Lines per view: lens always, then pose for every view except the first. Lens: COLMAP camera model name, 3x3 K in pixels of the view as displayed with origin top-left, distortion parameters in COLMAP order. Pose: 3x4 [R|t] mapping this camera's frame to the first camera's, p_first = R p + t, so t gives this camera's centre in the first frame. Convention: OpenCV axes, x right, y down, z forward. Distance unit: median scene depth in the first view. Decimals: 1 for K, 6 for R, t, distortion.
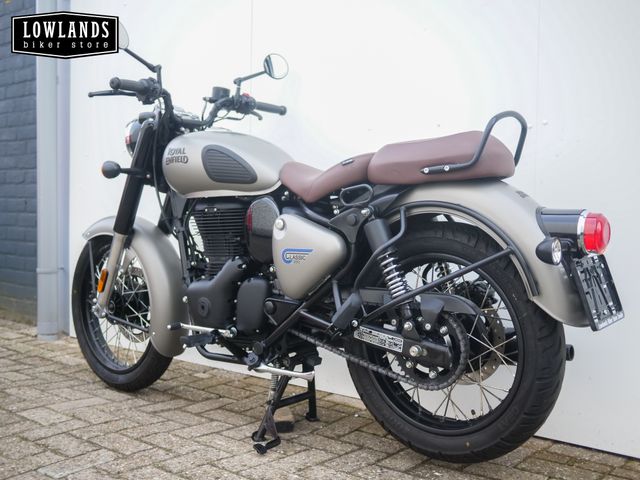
lens RADIAL K [[730.3, 0, 320.0], [0, 730.3, 240.0], [0, 0, 1]] dist [-0.007796, 0.003591]
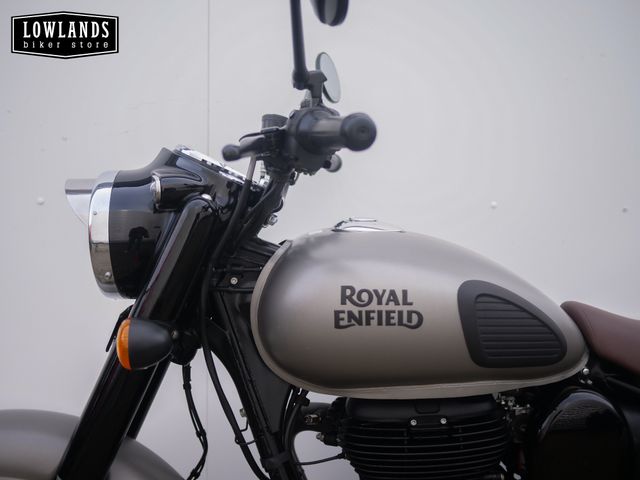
lens RADIAL K [[730.3, 0, 320.0], [0, 730.3, 240.0], [0, 0, 1]] dist [-0.007796, 0.003591]
pose [[0.751123, -0.042222, 0.658810, -0.601375], [0.021723, 0.998993, 0.039257, -0.210569], [-0.659804, -0.015176, 0.751284, 0.899004]]
